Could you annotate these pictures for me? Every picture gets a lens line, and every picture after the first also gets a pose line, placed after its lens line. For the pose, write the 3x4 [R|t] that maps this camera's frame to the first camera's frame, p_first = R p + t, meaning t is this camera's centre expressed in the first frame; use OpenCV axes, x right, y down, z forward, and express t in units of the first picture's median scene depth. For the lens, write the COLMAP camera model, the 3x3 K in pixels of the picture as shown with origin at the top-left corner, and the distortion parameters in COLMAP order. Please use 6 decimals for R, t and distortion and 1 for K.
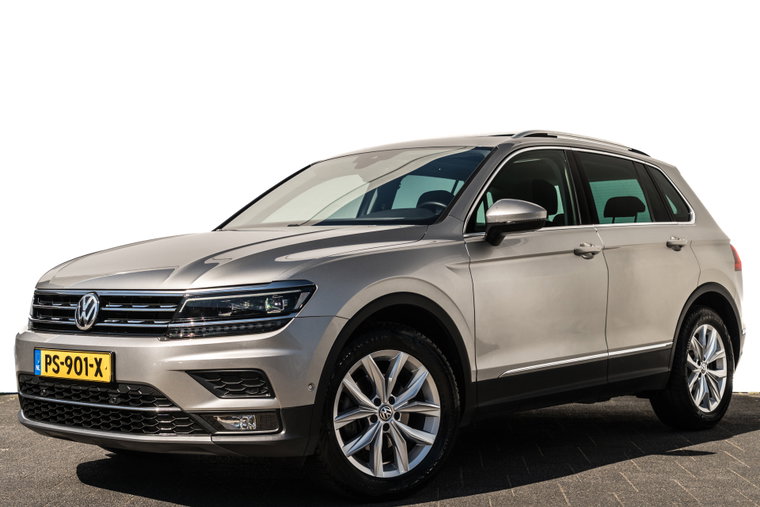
lens RADIAL K [[1101.1, 0, 376.3], [0, 1101.1, 250.6], [0, 0, 1]] dist [0.016137, 0.000000]
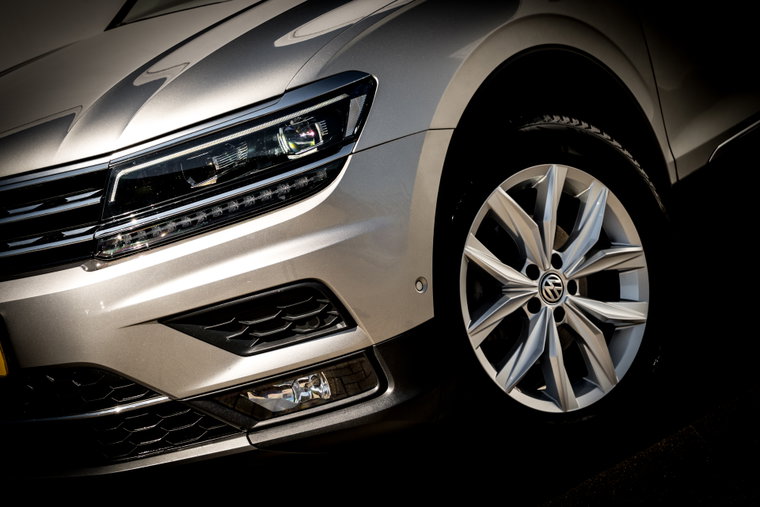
lens RADIAL K [[1403.8, 0, 382.7], [0, 1403.8, 249.9], [0, 0, 1]] dist [0.057308, 0.000000]
pose [[0.968306, -0.248564, 0.024486, -0.081484], [0.241028, 0.955631, 0.169338, 0.001175], [-0.065491, -0.158070, 0.985254, 0.376969]]
